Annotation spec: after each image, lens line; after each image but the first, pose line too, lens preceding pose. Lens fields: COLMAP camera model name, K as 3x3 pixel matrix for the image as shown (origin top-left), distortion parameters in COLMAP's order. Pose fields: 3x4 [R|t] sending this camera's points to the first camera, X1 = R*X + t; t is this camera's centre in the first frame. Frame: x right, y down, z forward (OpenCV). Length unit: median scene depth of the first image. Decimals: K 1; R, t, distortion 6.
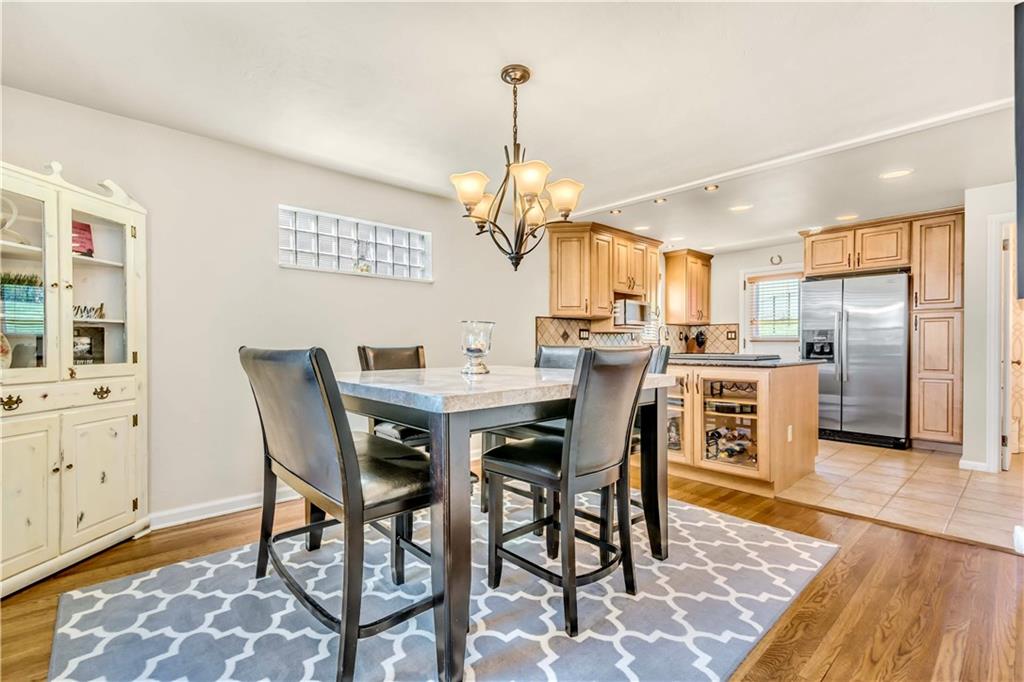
lens RADIAL K [[461.5, 0, 511.2], [0, 461.5, 345.7], [0, 0, 1]] dist [0.010706, -0.000147]
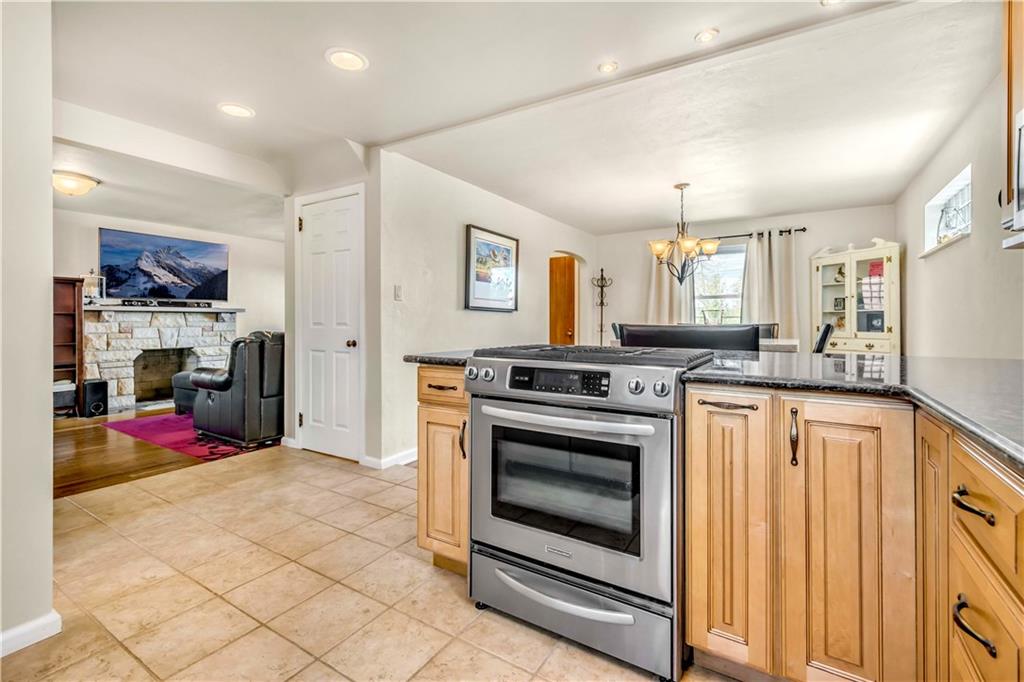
lens RADIAL K [[461.5, 0, 511.7], [0, 461.5, 320.2], [0, 0, 1]] dist [0.010706, -0.000147]
pose [[-0.962312, -0.003739, -0.271923, 0.554912], [-0.003984, 0.999992, 0.000351, -0.002932], [0.271919, 0.001421, -0.962319, 1.208744]]
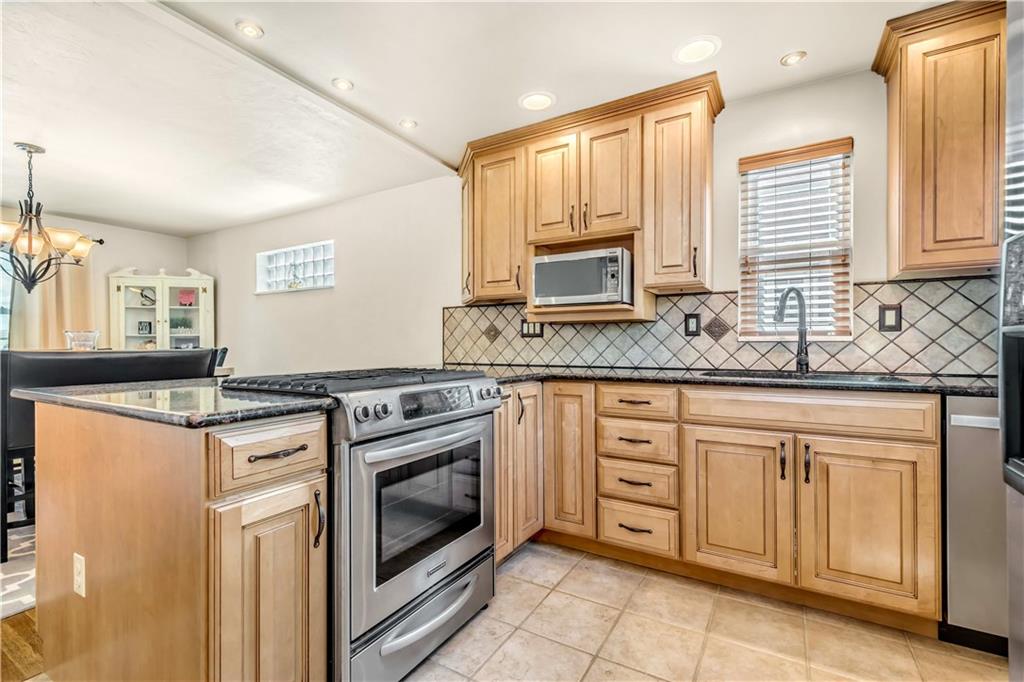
lens RADIAL K [[461.5, 0, 504.4], [0, 461.5, 349.1], [0, 0, 1]] dist [0.010706, -0.000147]
pose [[0.284609, 0.004542, -0.958633, 0.763073], [-0.000474, 0.999989, 0.004597, -0.000787], [0.958644, -0.000854, 0.284608, 0.867878]]
